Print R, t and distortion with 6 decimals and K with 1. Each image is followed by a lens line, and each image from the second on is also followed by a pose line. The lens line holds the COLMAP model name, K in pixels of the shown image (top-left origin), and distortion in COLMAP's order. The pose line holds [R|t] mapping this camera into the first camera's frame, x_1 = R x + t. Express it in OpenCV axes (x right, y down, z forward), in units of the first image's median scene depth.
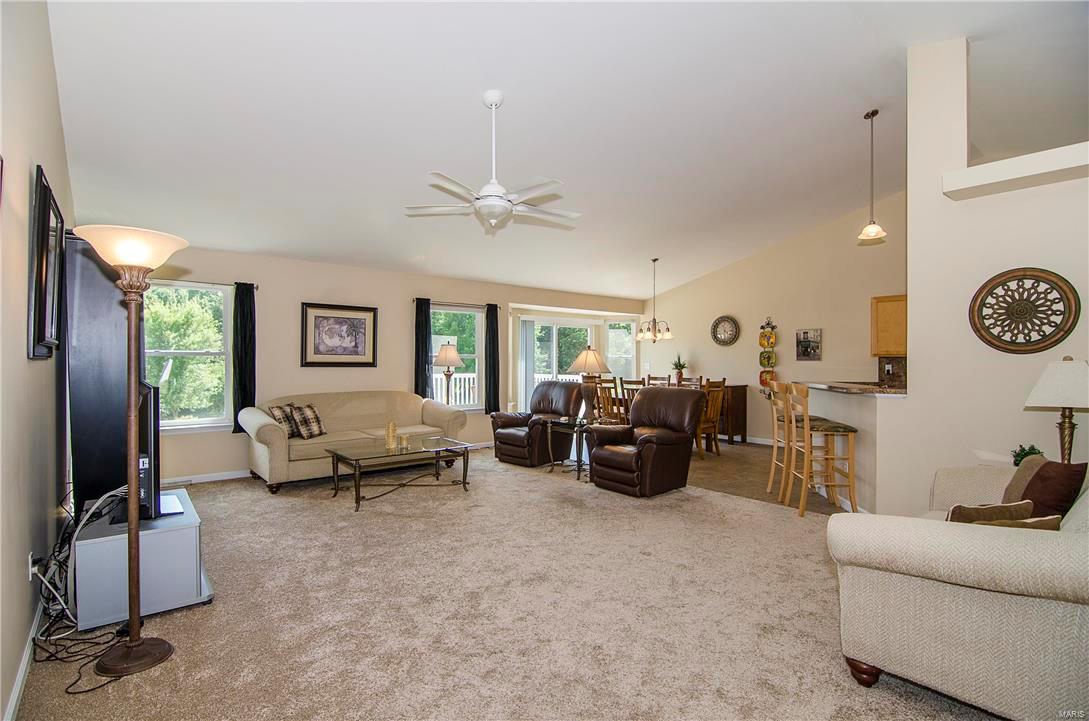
lens RADIAL K [[519.1, 0, 546.8], [0, 519.1, 374.8], [0, 0, 1]] dist [-0.001459, -0.000139]
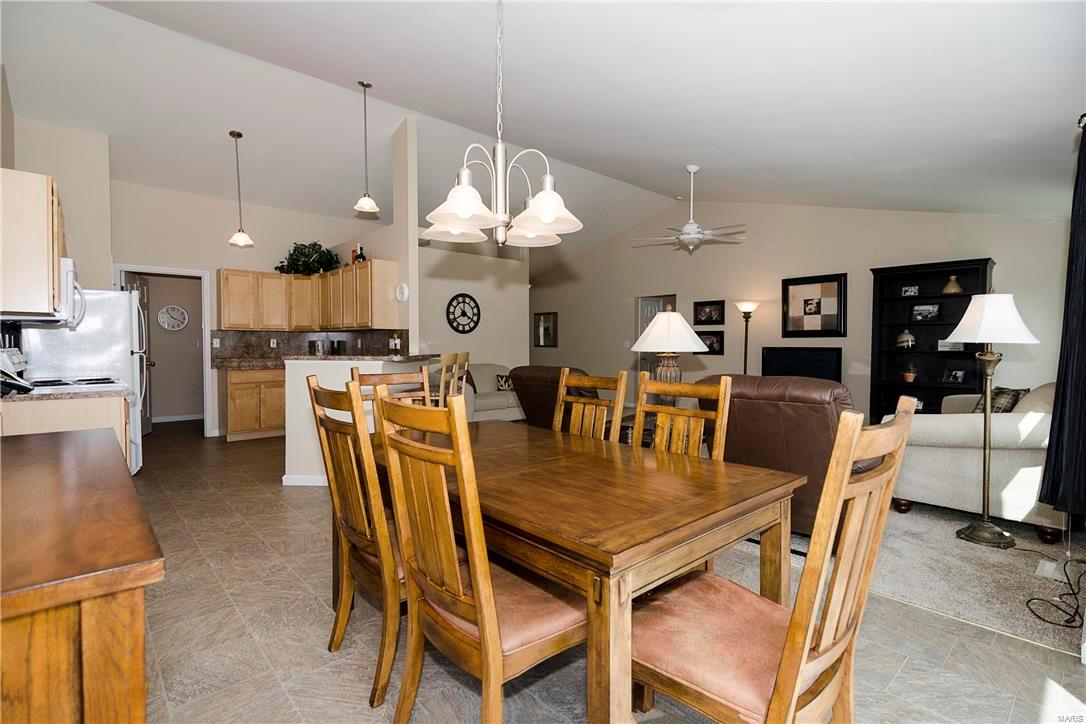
lens RADIAL K [[519.2, 0, 543.0], [0, 519.2, 362.0], [0, 0, 1]] dist [-0.003332, -0.014101]
pose [[-0.999048, -0.004758, -0.043356, 0.205533], [-0.007354, 0.998176, 0.059915, -0.019776], [0.042992, 0.060177, -0.997261, 1.282790]]
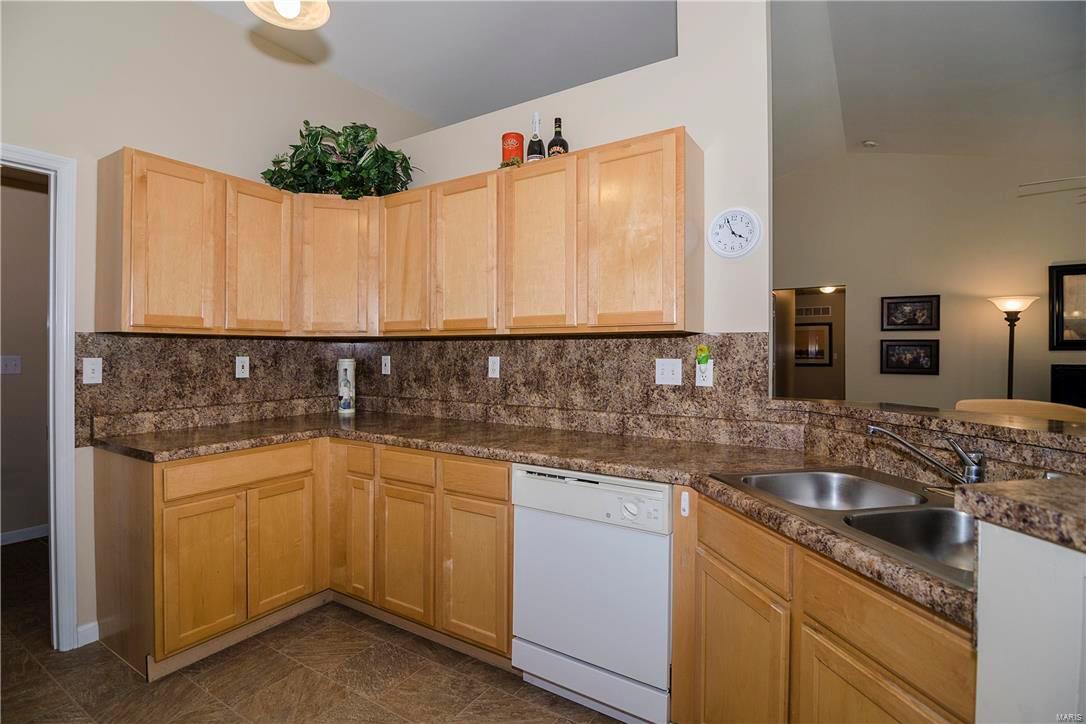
lens RADIAL K [[526.3, 0, 525.8], [0, 526.3, 352.0], [0, 0, 1]] dist [-0.033326, 0.000000]
pose [[-0.954435, -0.003885, -0.298395, 0.570979], [-0.012463, 0.999562, 0.026849, -0.017192], [0.298160, 0.029345, -0.954065, 0.740136]]
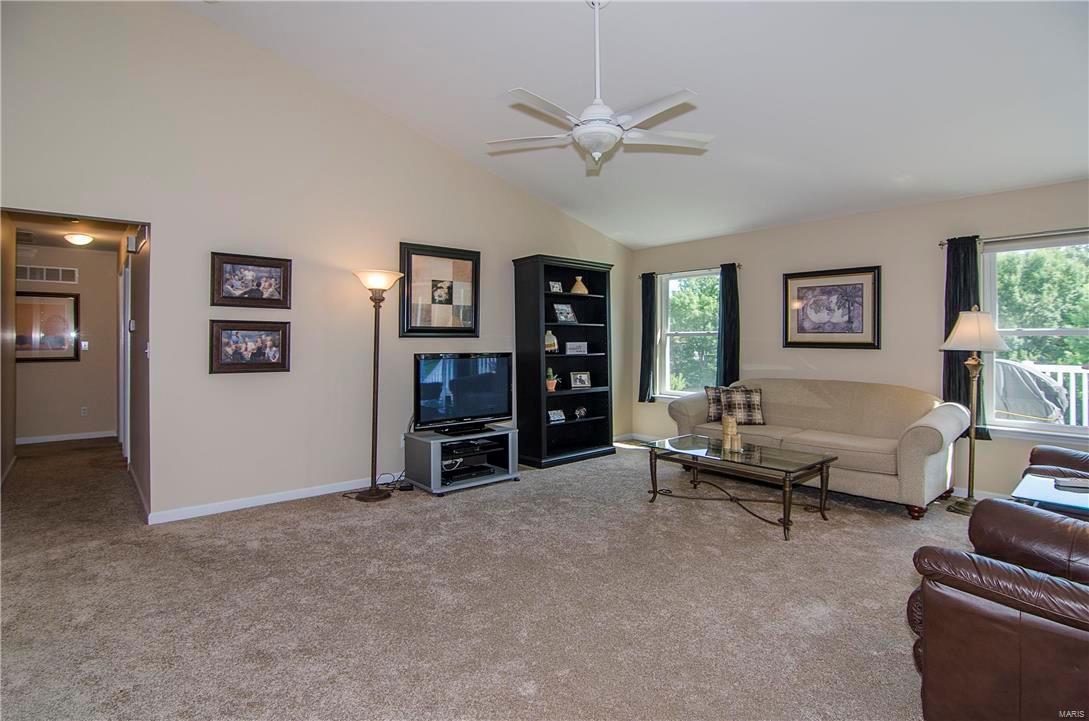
lens RADIAL K [[545.1, 0, 545.5], [0, 545.1, 344.2], [0, 0, 1]] dist [-0.011951, -0.000828]
pose [[0.027851, 0.003467, -0.999606, 0.346295], [-0.029340, 0.999566, 0.002650, -0.009052], [0.999181, 0.029255, 0.027941, 0.455860]]
